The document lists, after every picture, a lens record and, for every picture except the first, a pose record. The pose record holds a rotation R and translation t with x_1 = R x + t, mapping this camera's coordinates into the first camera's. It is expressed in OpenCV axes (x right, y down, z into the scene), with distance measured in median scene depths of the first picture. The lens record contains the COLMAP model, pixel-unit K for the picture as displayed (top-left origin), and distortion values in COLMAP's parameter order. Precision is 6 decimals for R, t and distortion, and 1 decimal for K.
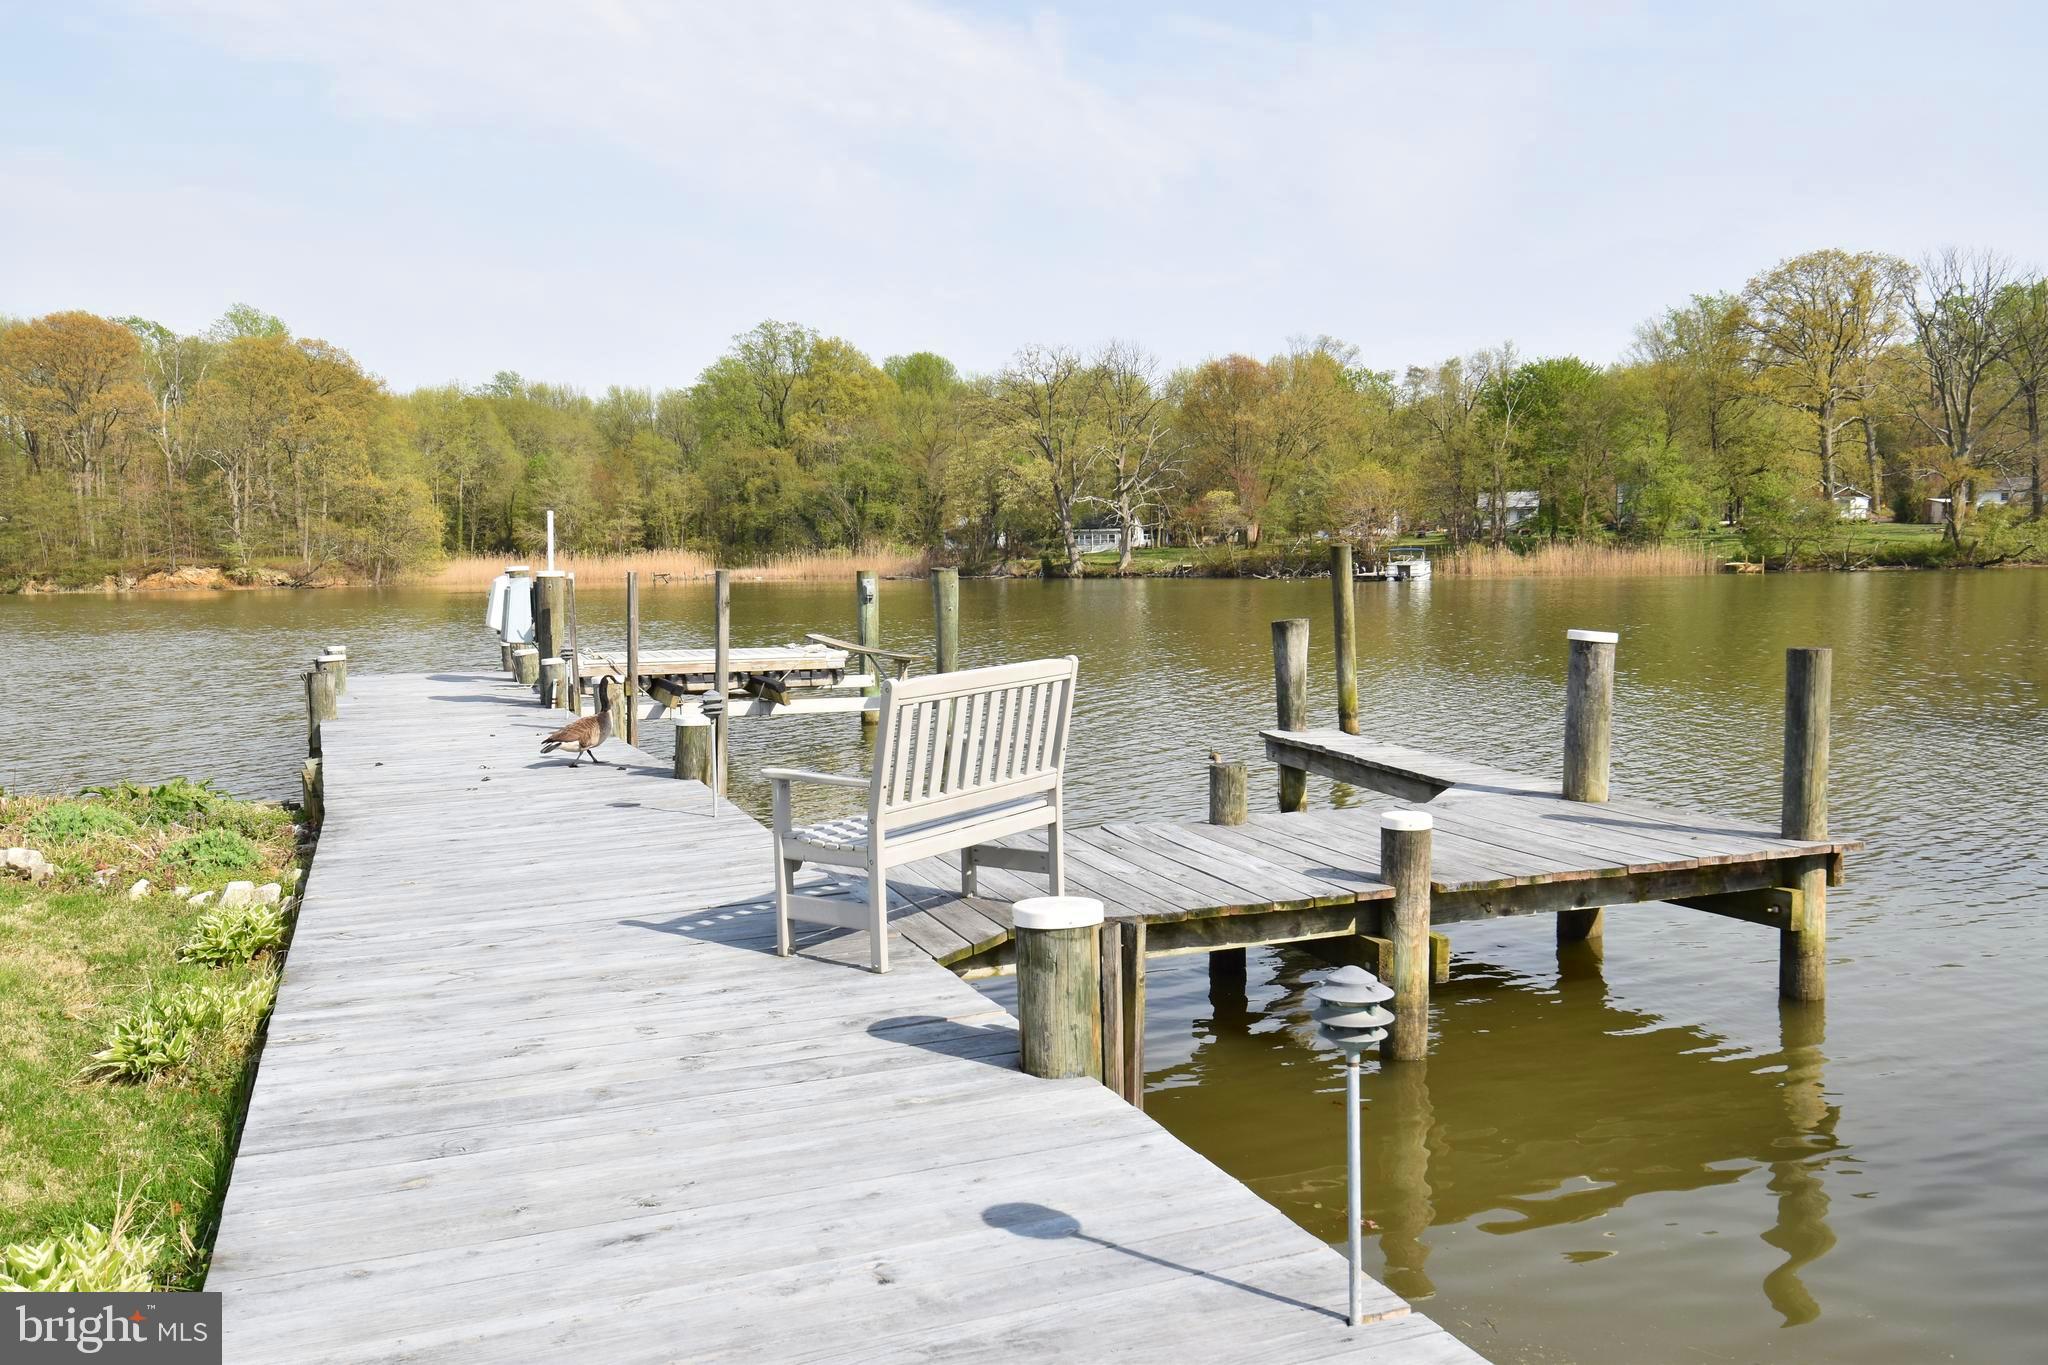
lens RADIAL K [[1695.8, 0, 1035.6], [0, 1695.8, 688.1], [0, 0, 1]] dist [0.064296, -0.045586]
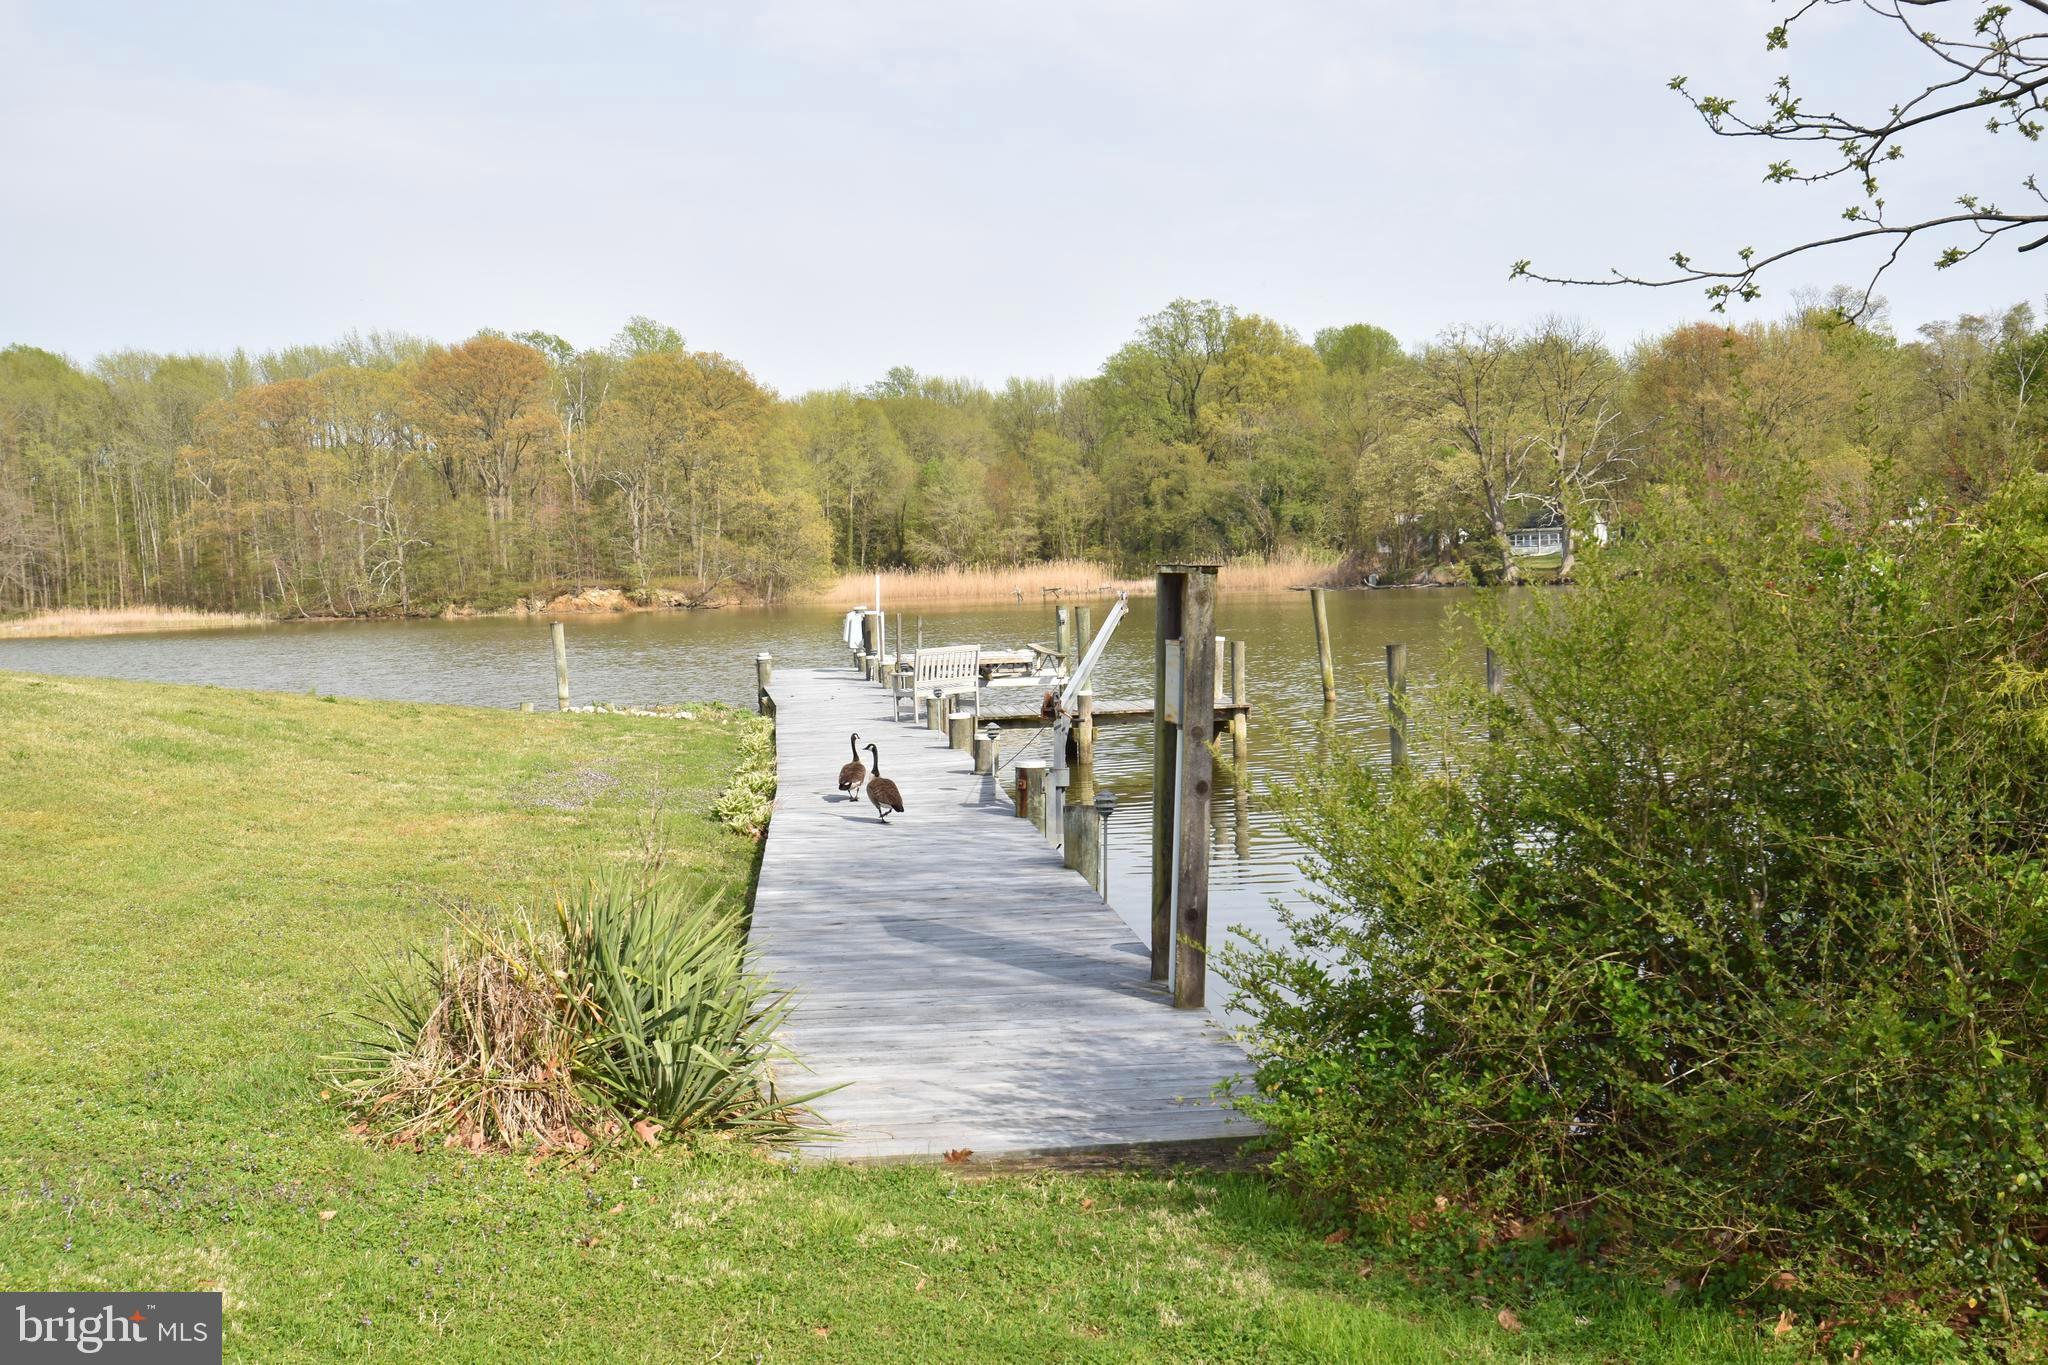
lens RADIAL K [[2112.5, 0, 1026.6], [0, 2112.5, 685.6], [0, 0, 1]] dist [0.072710, 0.000000]
pose [[0.970447, -0.003101, -0.241295, 0.043002], [-0.000915, 0.999863, -0.016532, 0.005094], [0.241314, 0.016265, 0.970311, -0.118603]]
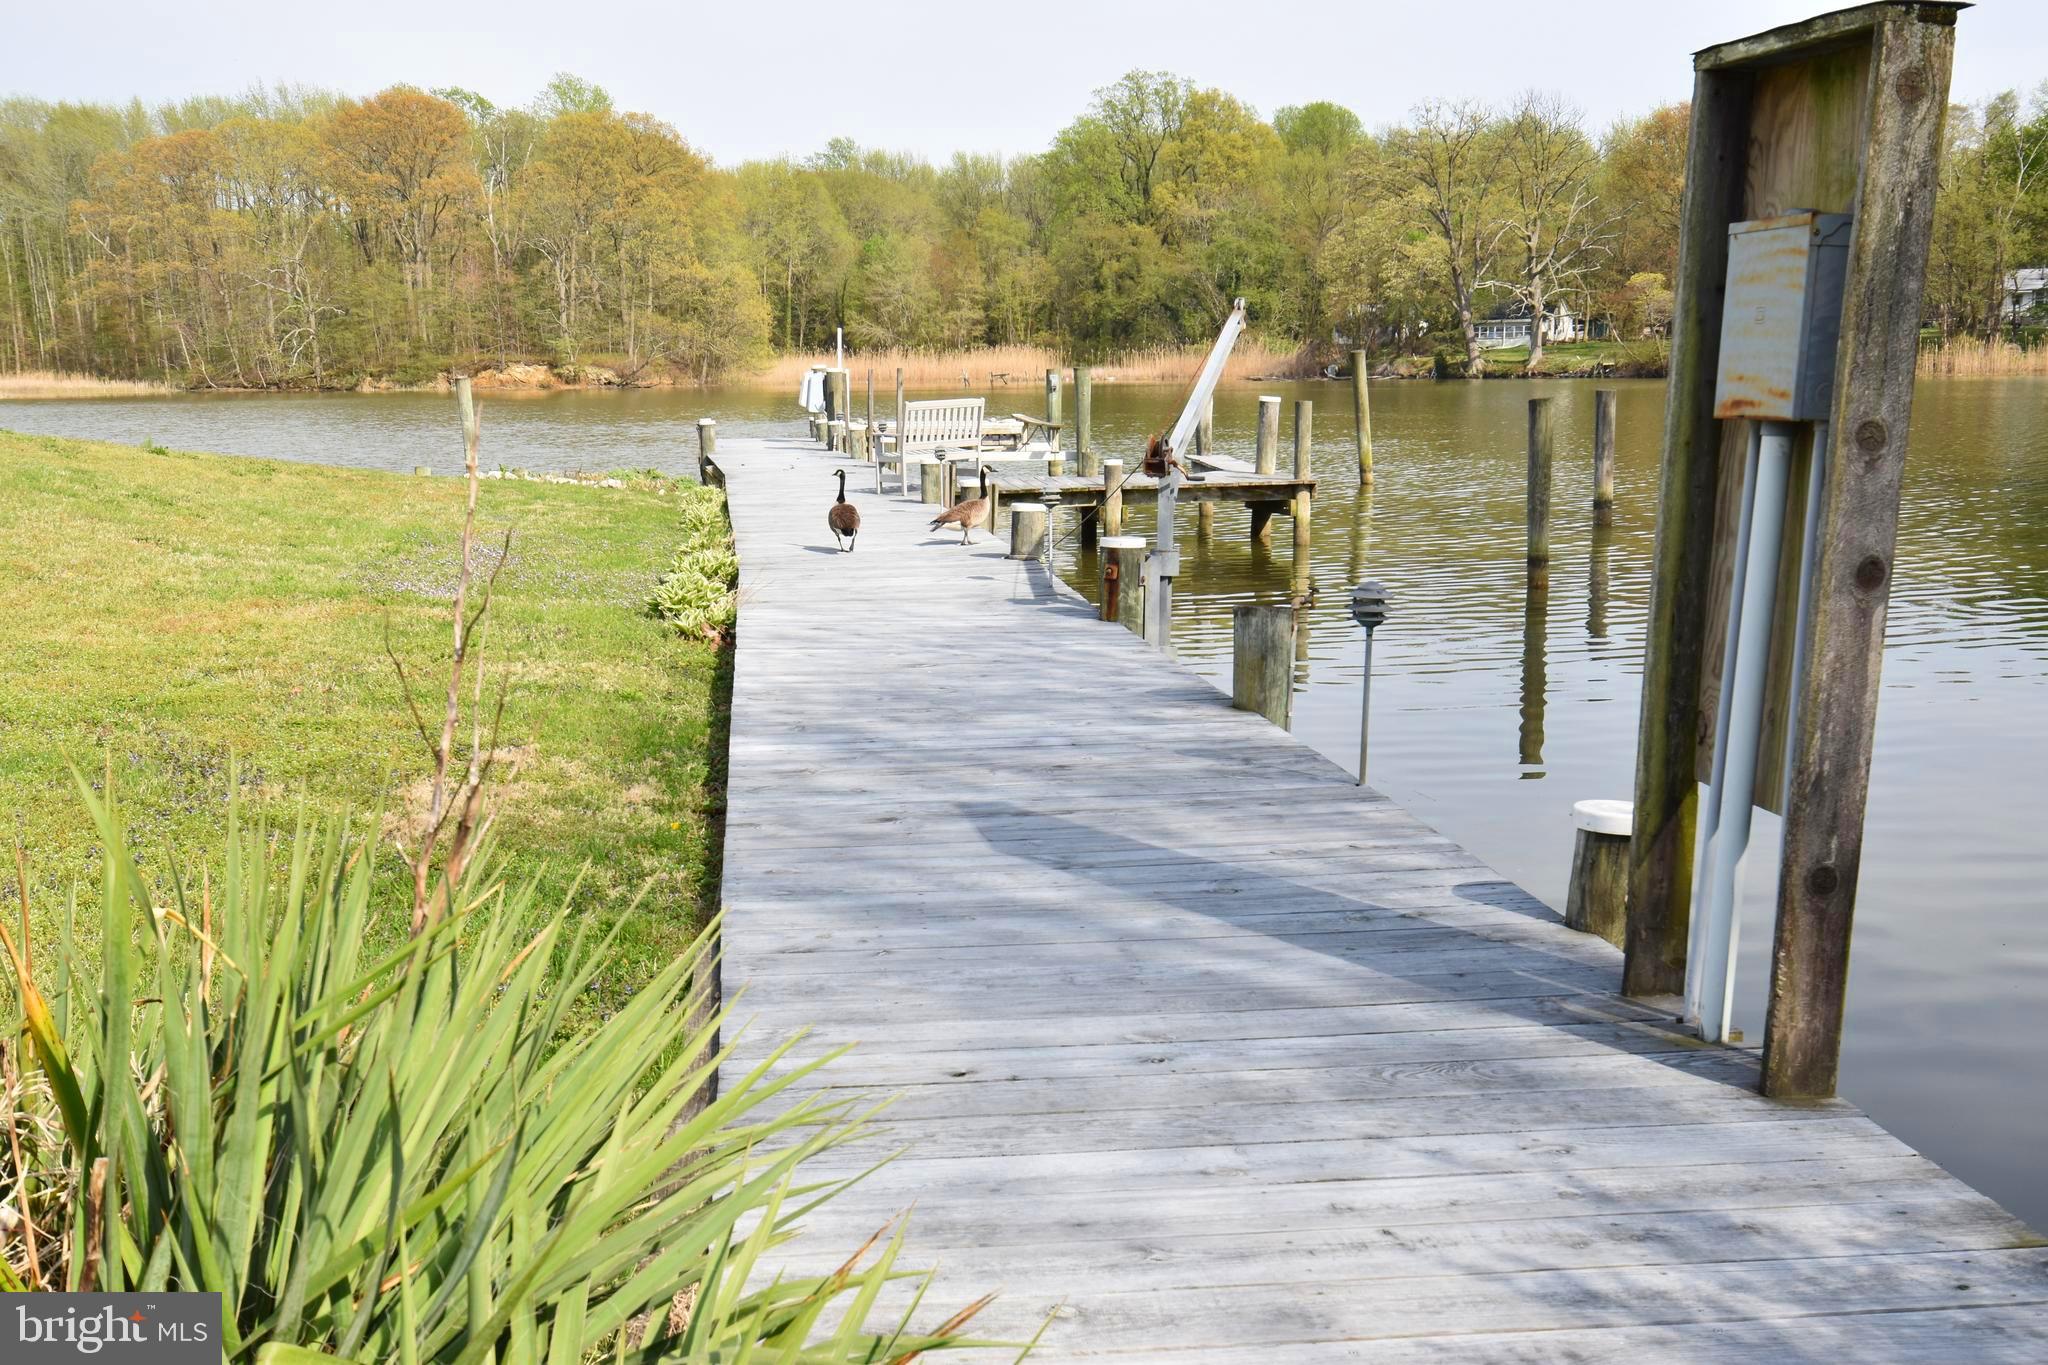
lens RADIAL K [[2112.5, 0, 1027.3], [0, 2112.5, 697.2], [0, 0, 1]] dist [0.072710, 0.000000]
pose [[0.977260, 0.035651, -0.209024, 0.030812], [-0.017971, 0.996143, 0.085879, 0.006299], [0.211280, -0.080170, 0.974132, -0.089468]]
